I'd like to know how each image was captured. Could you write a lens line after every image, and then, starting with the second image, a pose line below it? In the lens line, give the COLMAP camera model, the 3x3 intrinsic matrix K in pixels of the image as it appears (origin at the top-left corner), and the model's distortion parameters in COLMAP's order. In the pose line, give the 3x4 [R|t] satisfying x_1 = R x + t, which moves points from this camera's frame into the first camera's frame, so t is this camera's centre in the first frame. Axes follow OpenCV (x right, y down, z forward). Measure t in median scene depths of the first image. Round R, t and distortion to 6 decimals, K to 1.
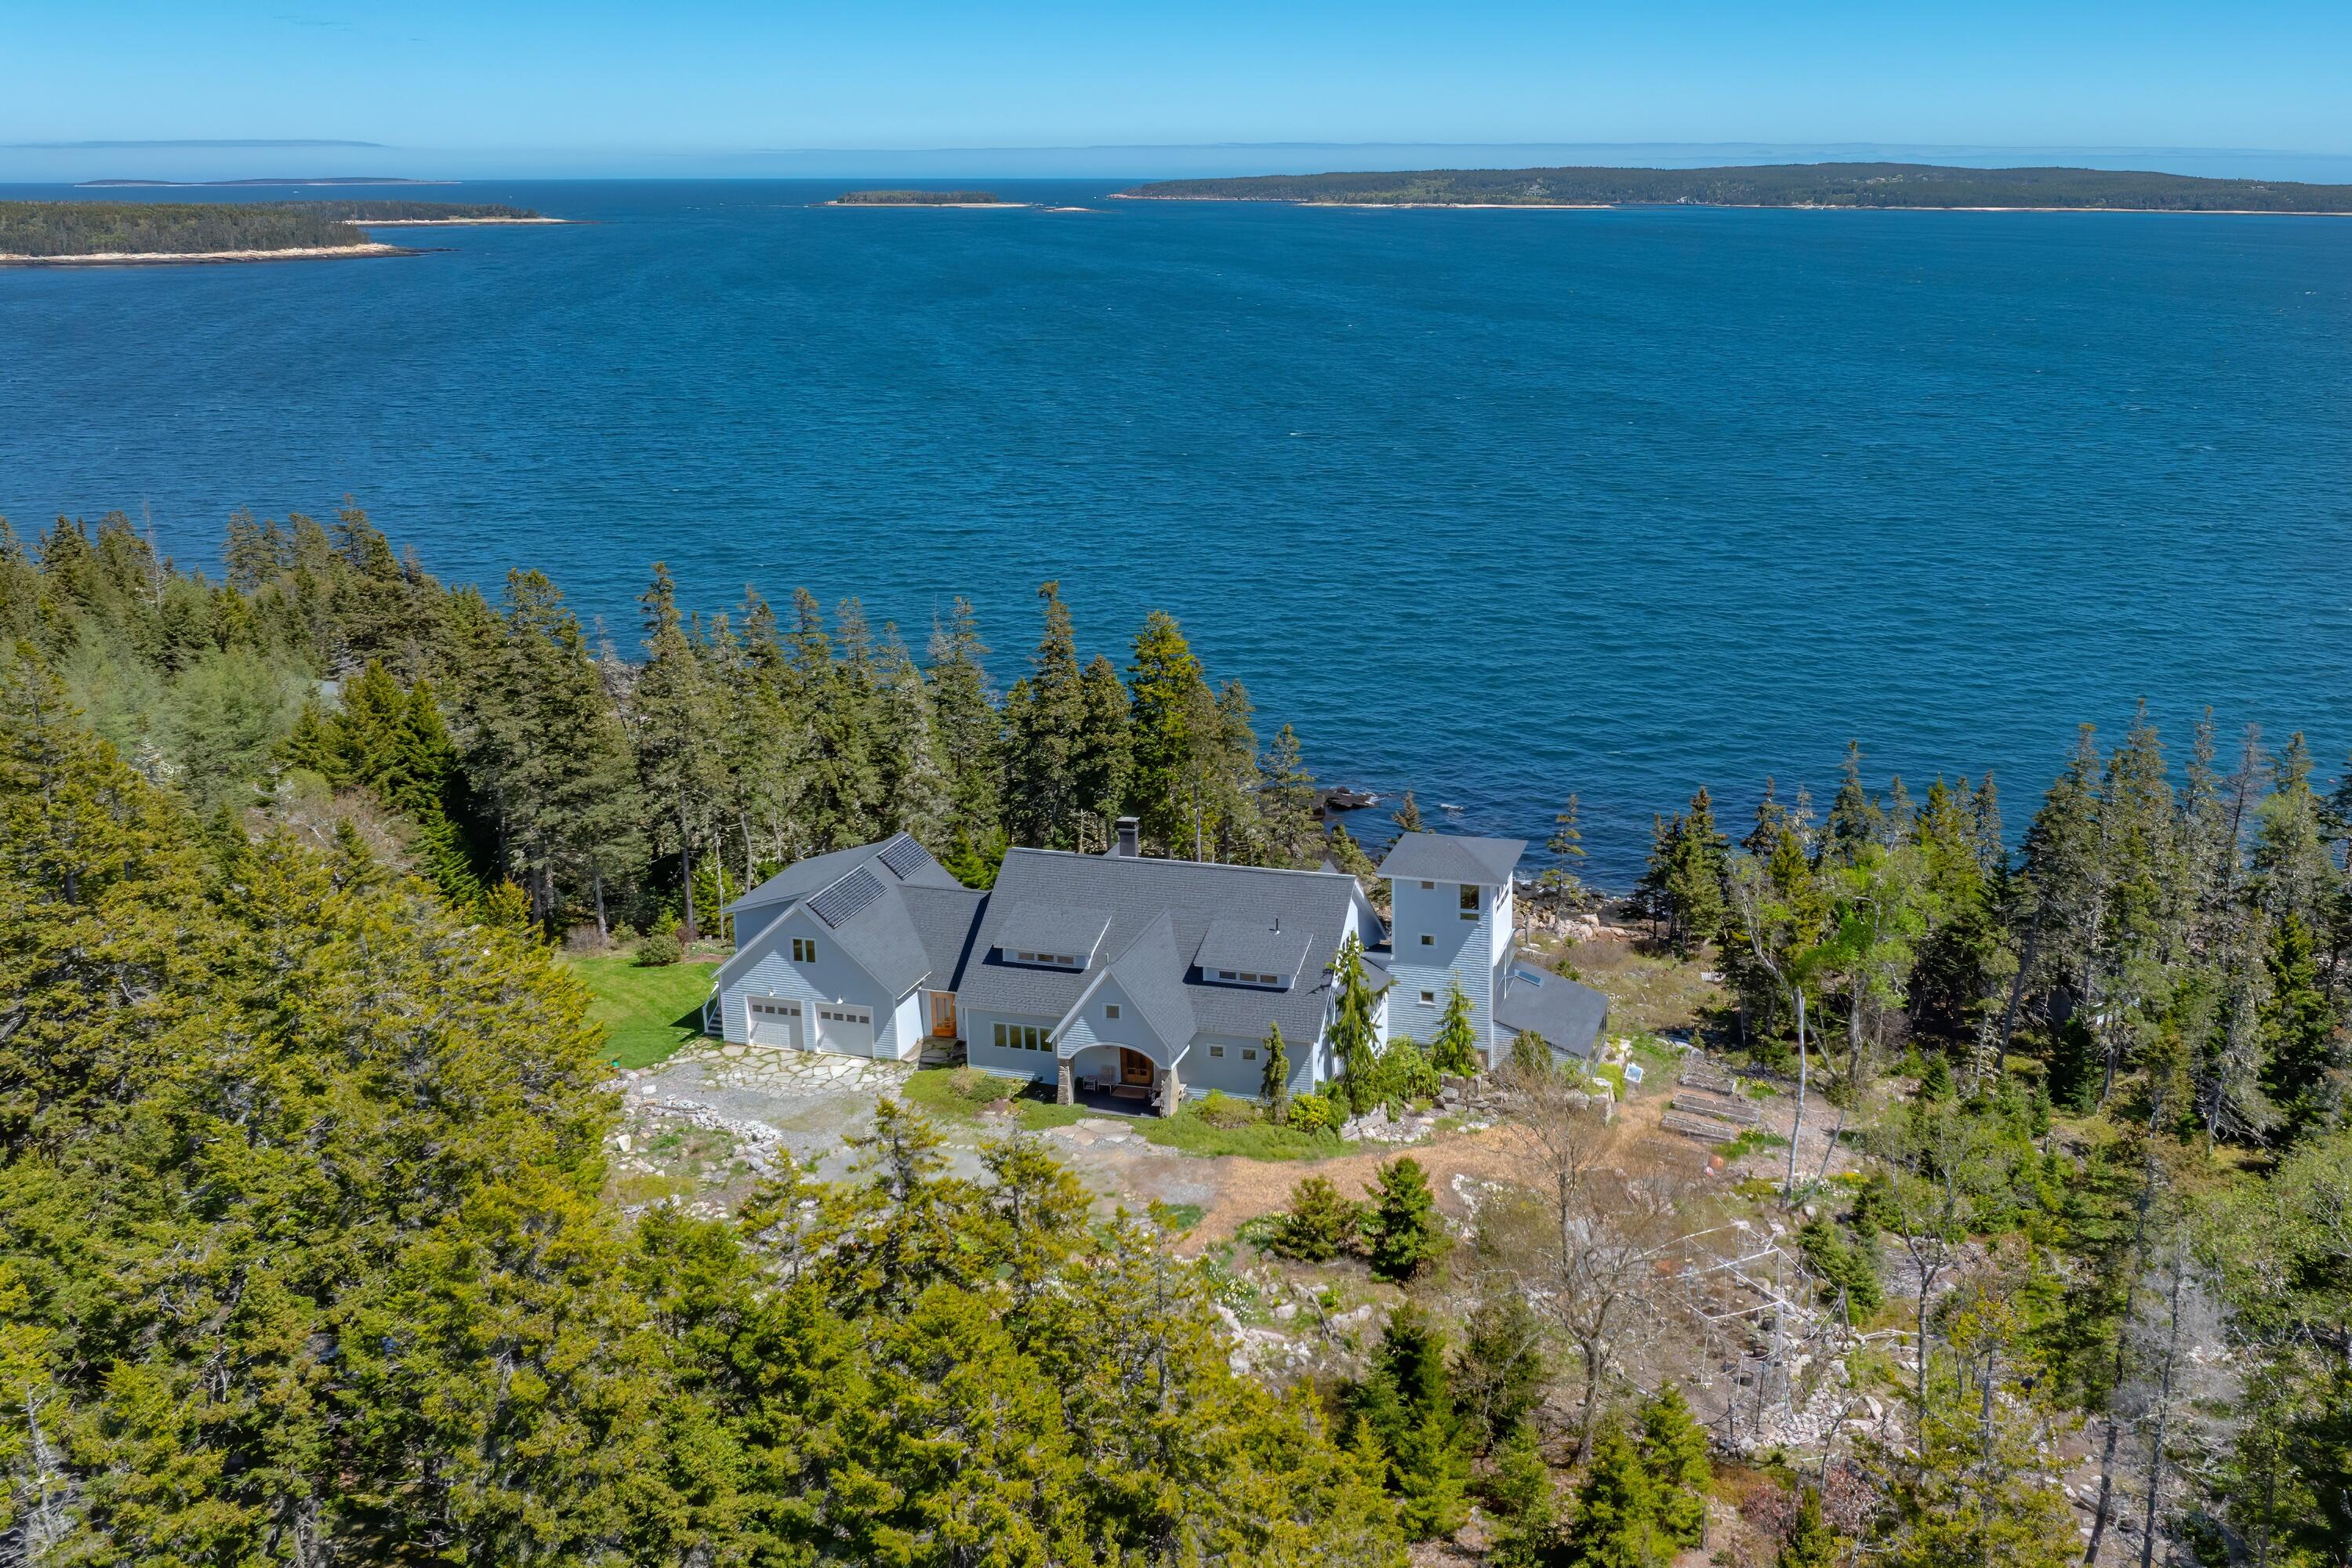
lens RADIAL K [[2021.4, 0, 1426.6], [0, 2021.4, 568.8], [0, 0, 1]] dist [-0.041423, 0.016796]
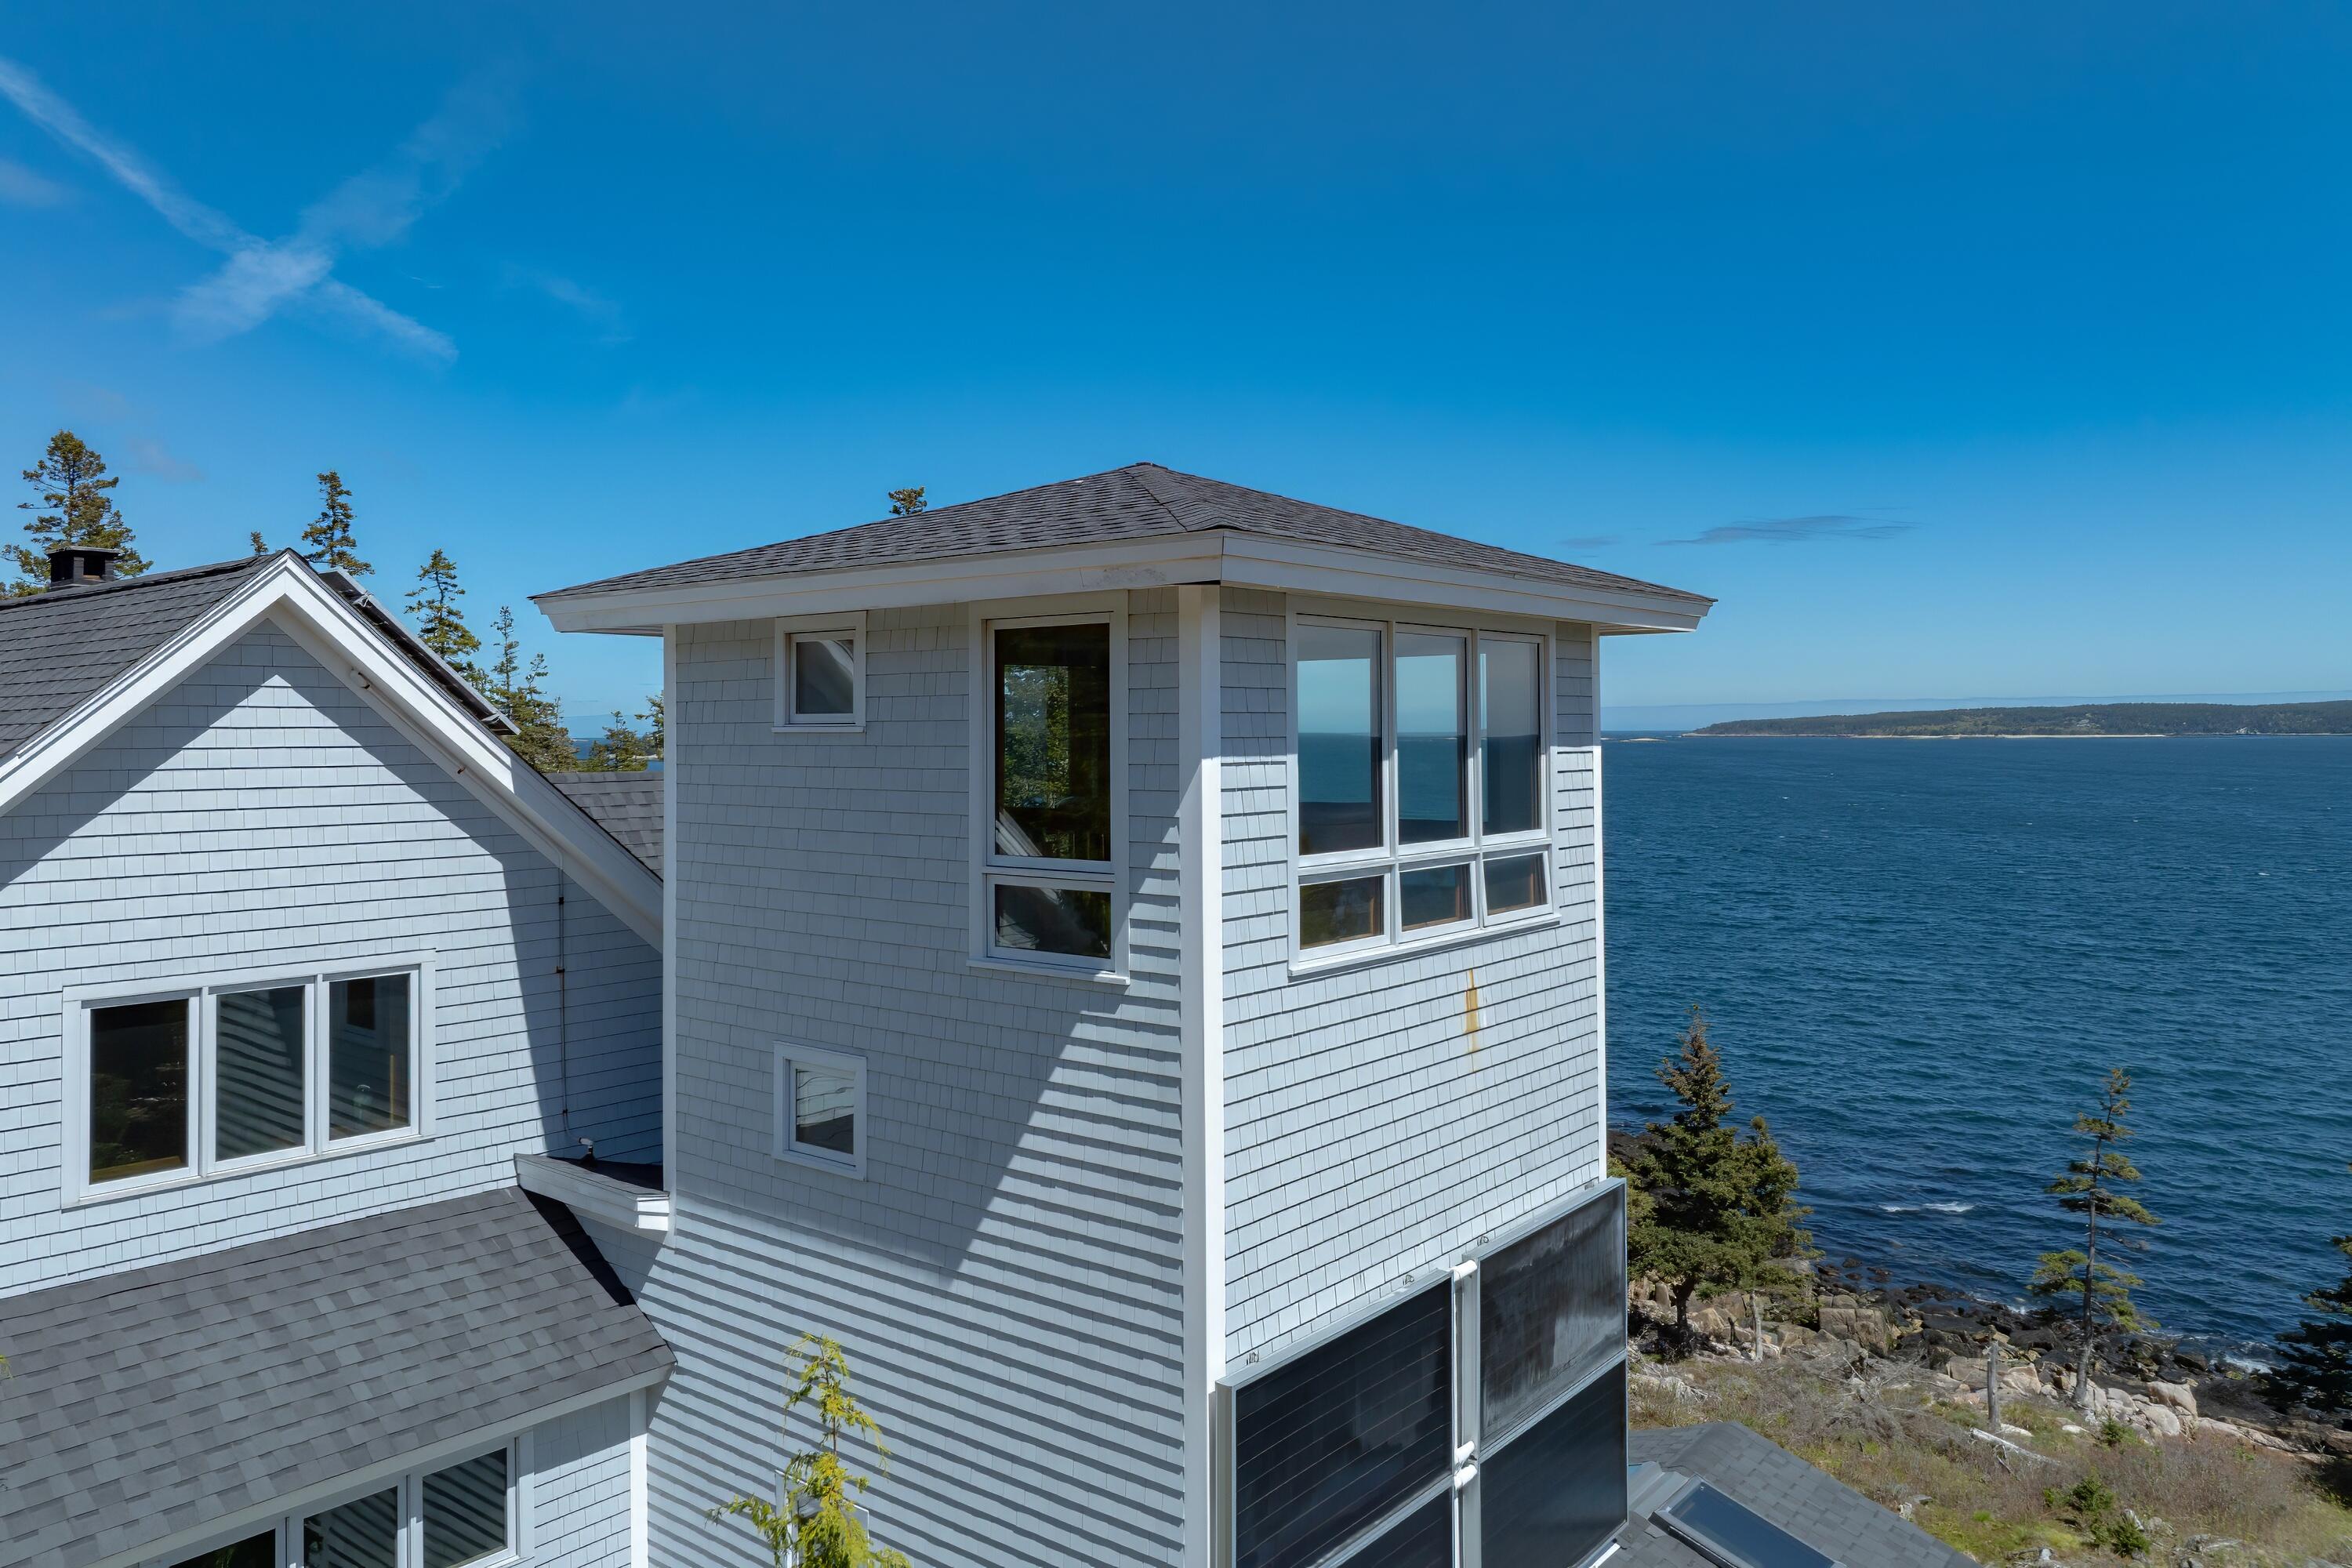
lens RADIAL K [[1650.3, 0, 1166.6], [0, 1650.3, 694.6], [0, 0, 1]] dist [-0.026890, -0.002344]
pose [[0.896673, -0.015650, -0.442417, 0.070326], [-0.078045, 0.978133, -0.192780, 0.176826], [0.435760, 0.207389, 0.875844, 0.911570]]
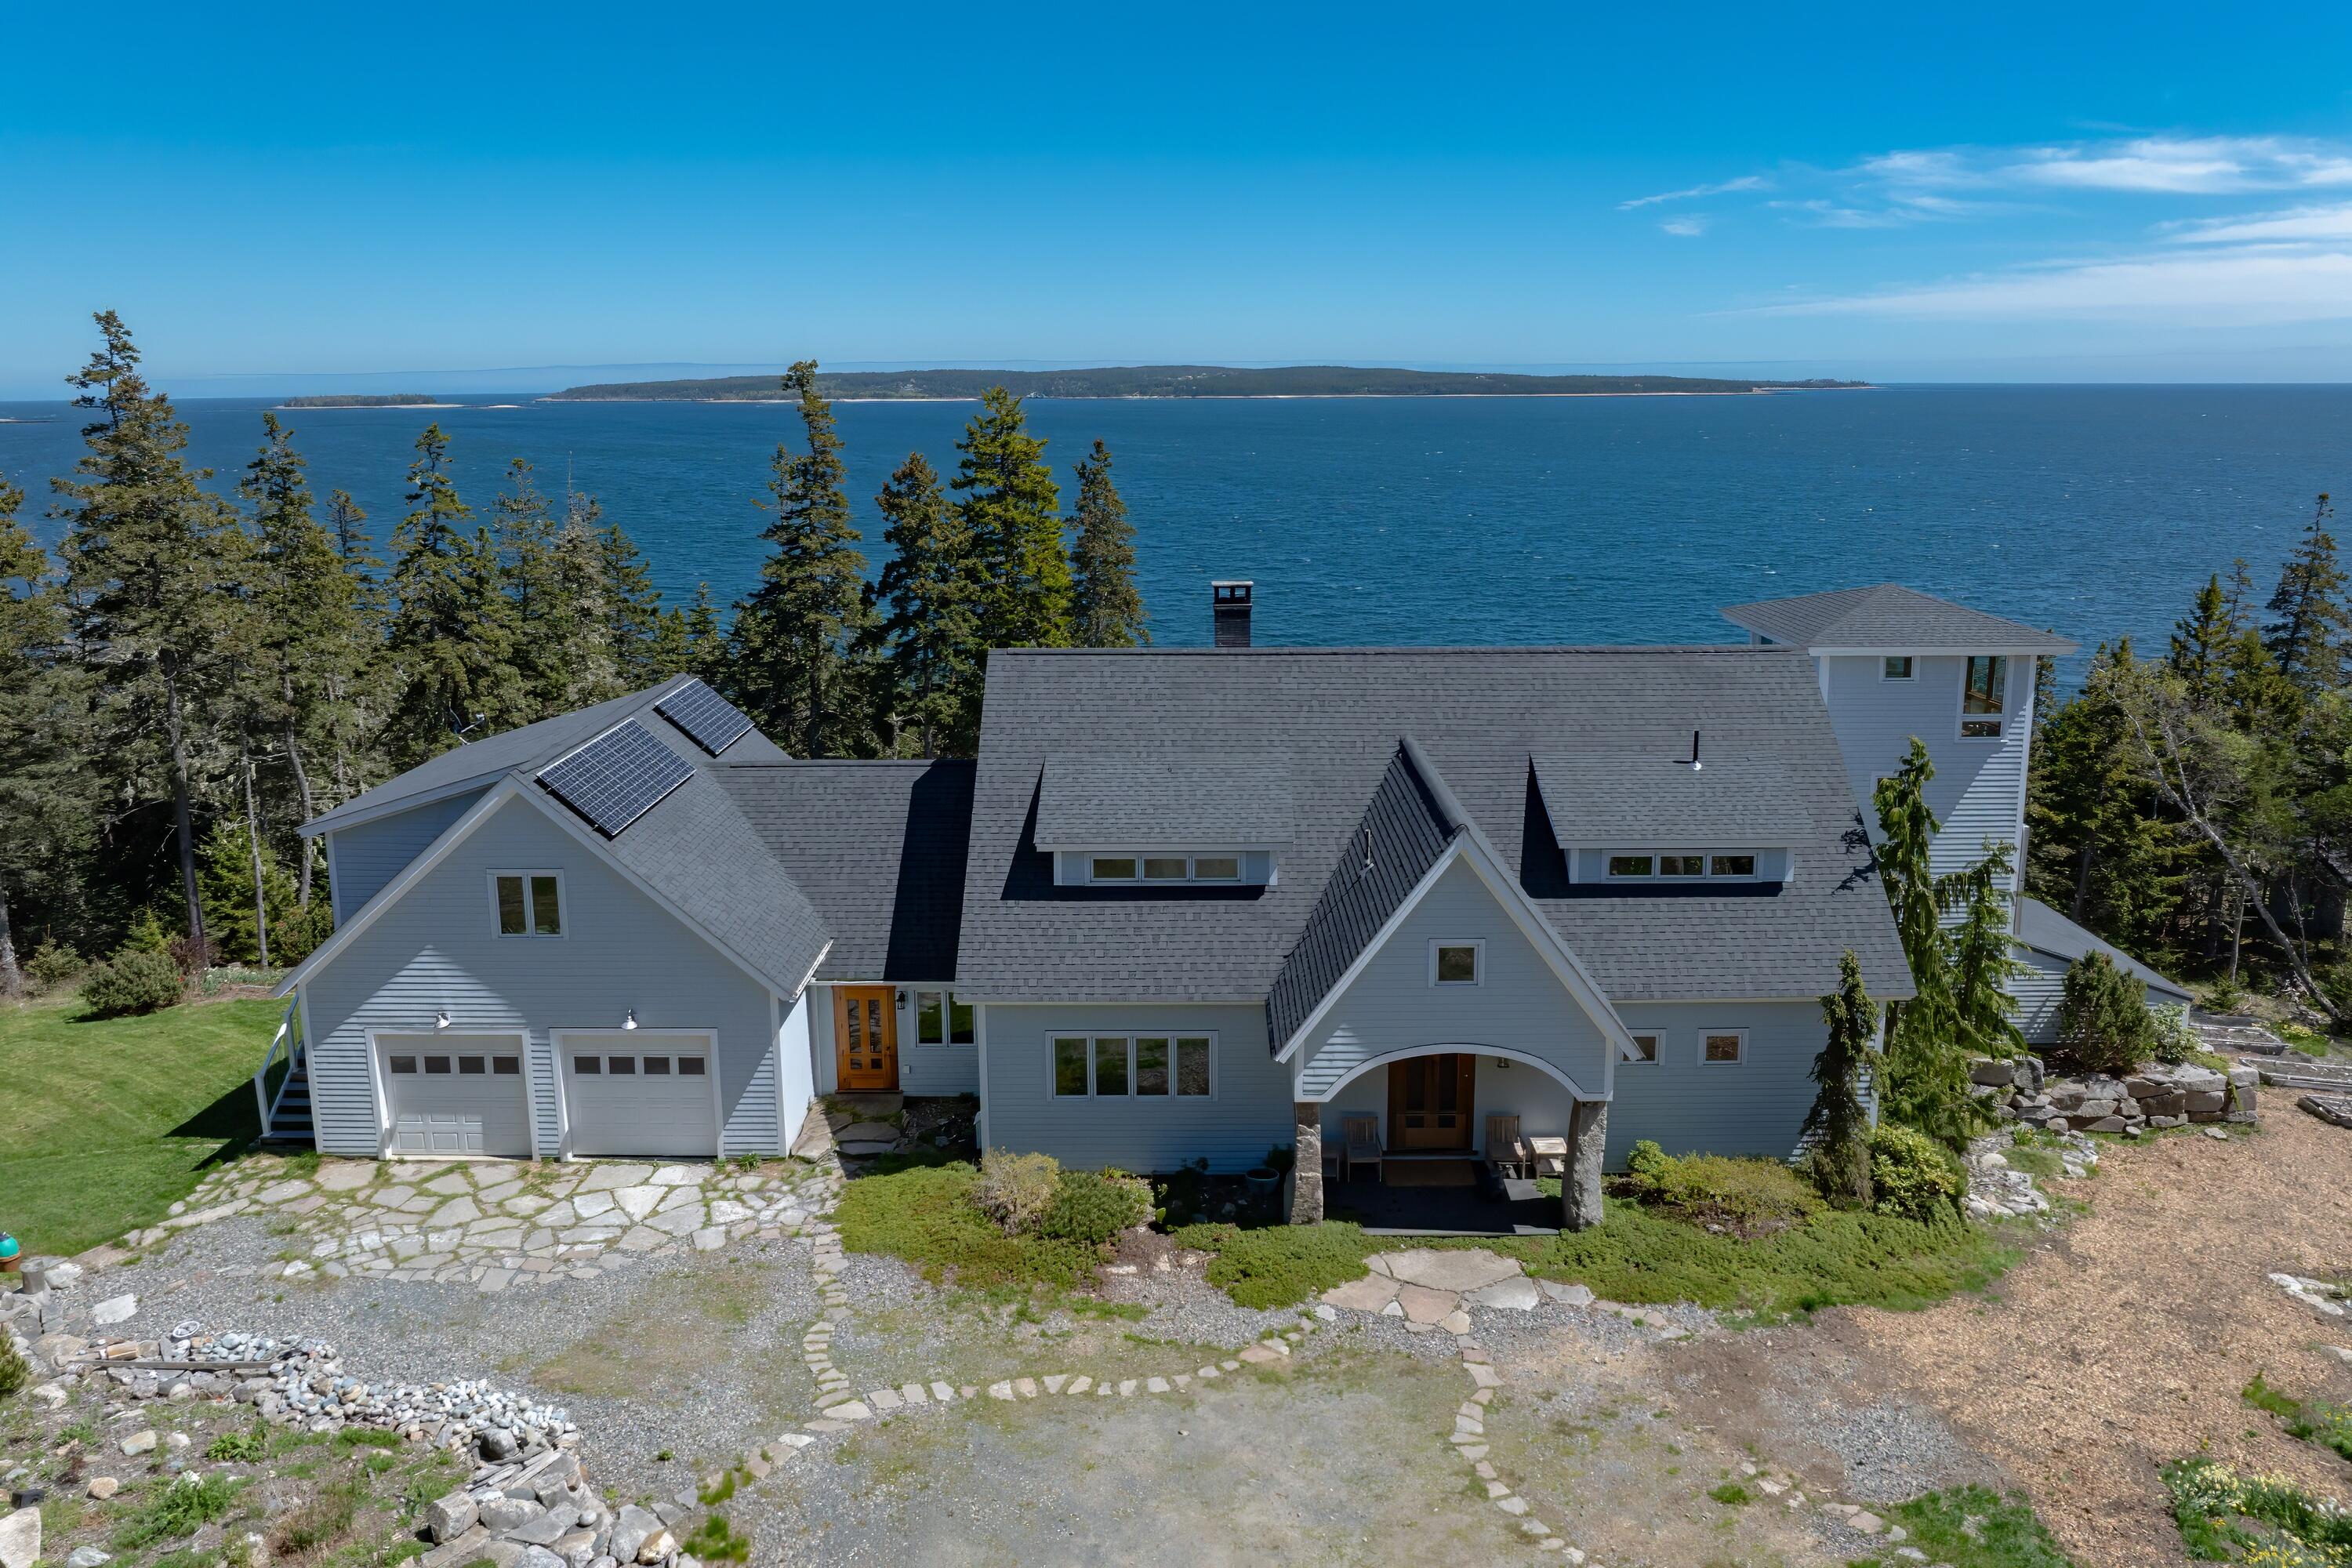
lens RADIAL K [[1648.7, 0, 1167.9], [0, 1648.7, 675.2], [0, 0, 1]] dist [-0.037858, -0.000330]
pose [[0.977648, -0.046382, 0.205068, -0.249157], [0.049819, 0.998691, -0.011629, 0.153839], [-0.204260, 0.021586, 0.978679, 0.653613]]
